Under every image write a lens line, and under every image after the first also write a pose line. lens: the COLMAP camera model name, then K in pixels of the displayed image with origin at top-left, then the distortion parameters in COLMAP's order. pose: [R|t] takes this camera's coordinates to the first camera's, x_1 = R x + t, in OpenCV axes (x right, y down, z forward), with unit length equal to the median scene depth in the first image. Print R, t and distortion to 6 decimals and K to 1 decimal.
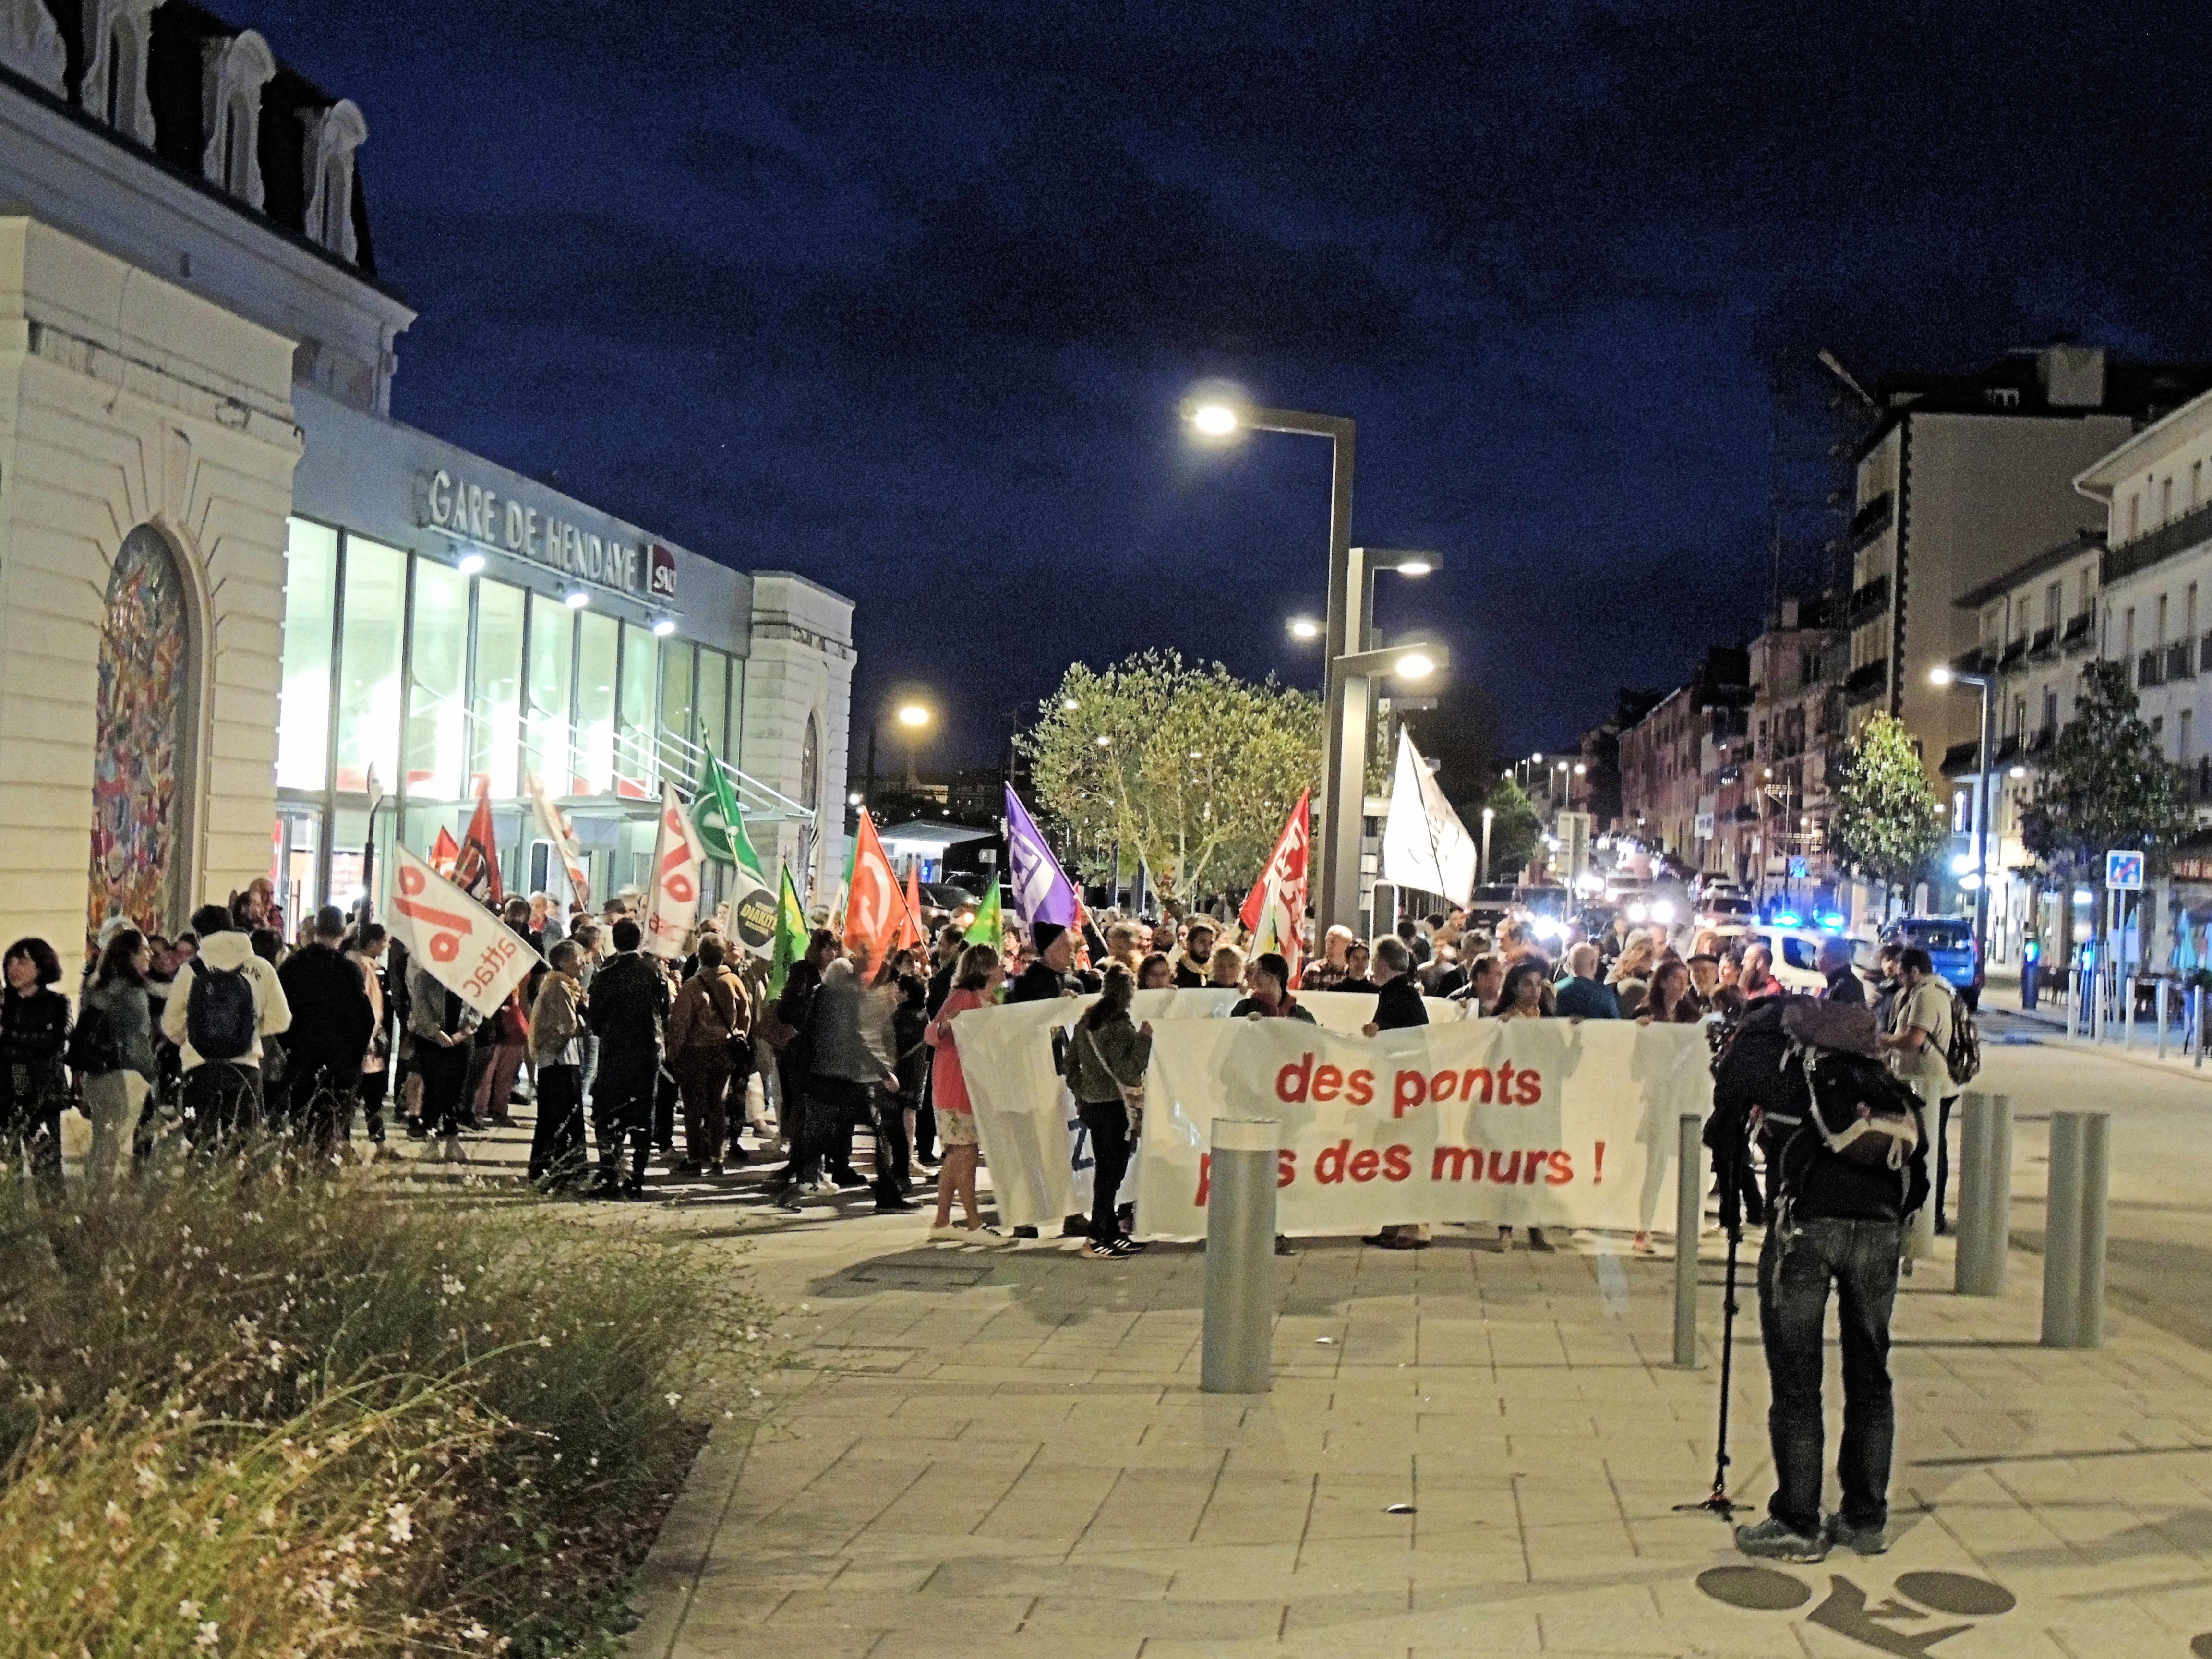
lens RADIAL K [[2963.3, 0, 1106.0], [0, 2963.3, 829.5], [0, 0, 1]] dist [-0.204461, 0.023414]
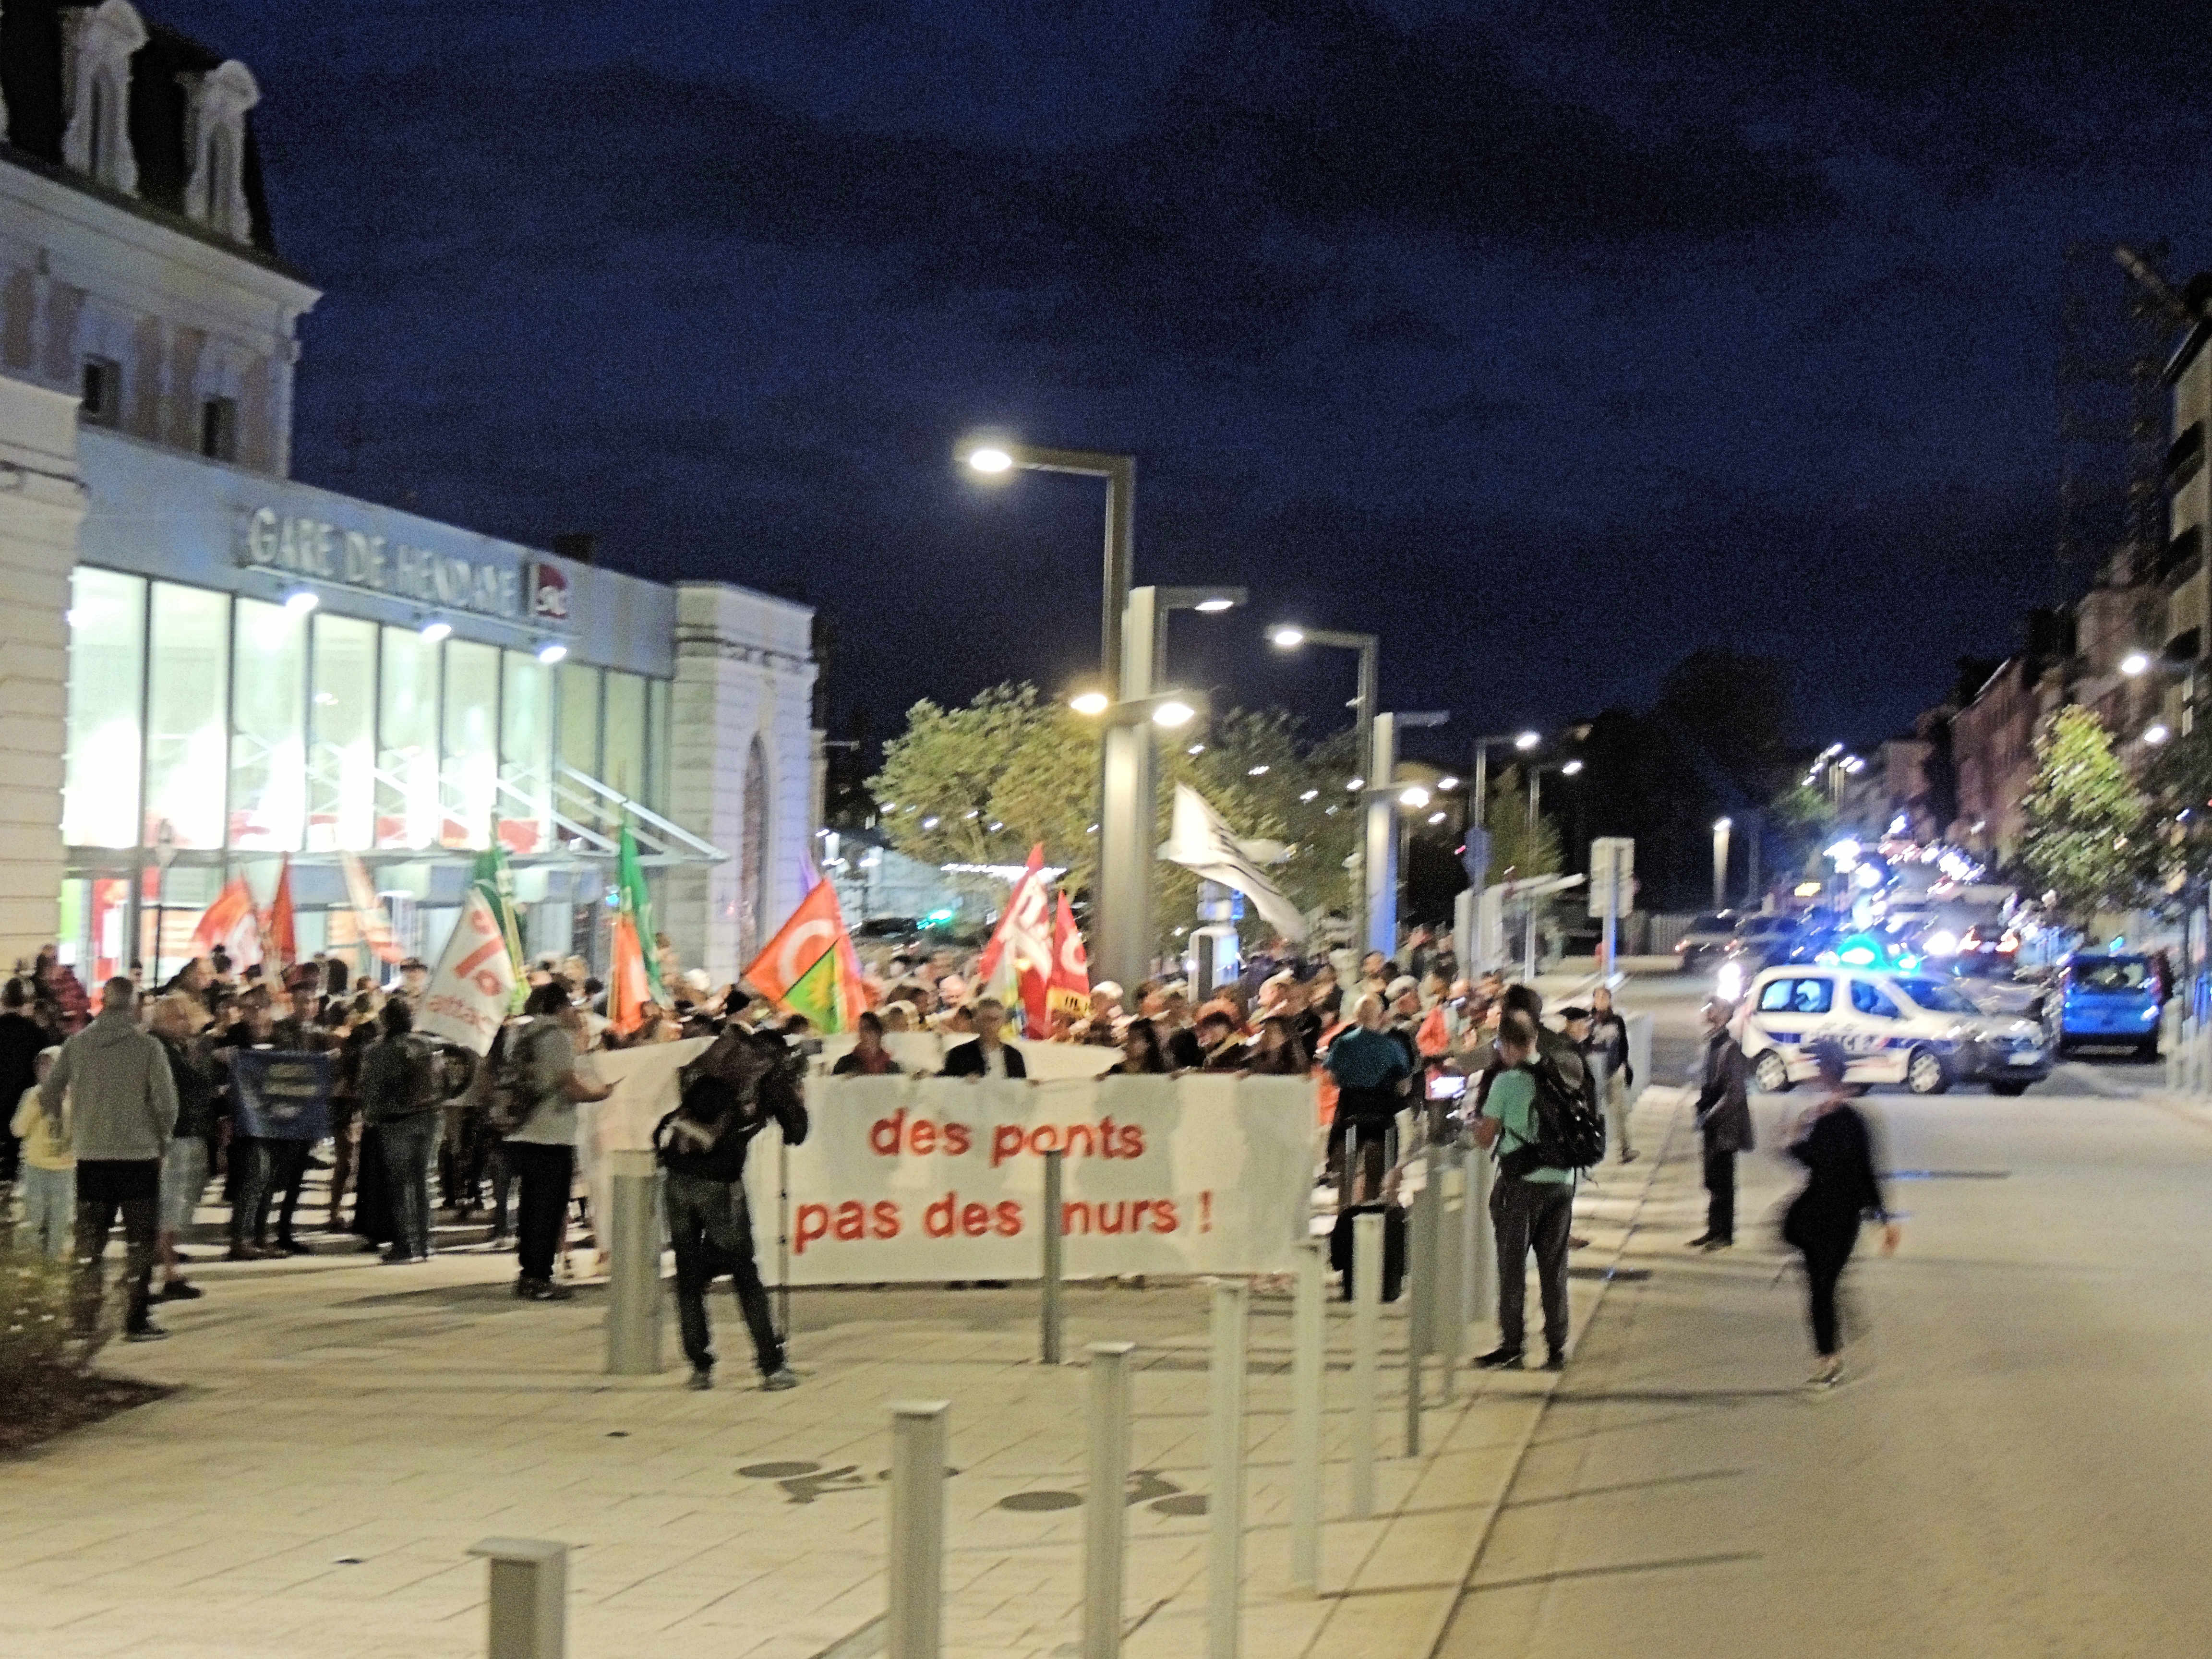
lens RADIAL K [[3925.7, 0, 1106.0], [0, 3925.7, 829.5], [0, 0, 1]] dist [-0.231082, -0.107854]
pose [[0.995829, -0.012034, -0.090438, 0.138526], [0.011990, 0.999928, -0.001035, -0.011435], [0.090444, -0.000054, 0.995902, -0.202623]]
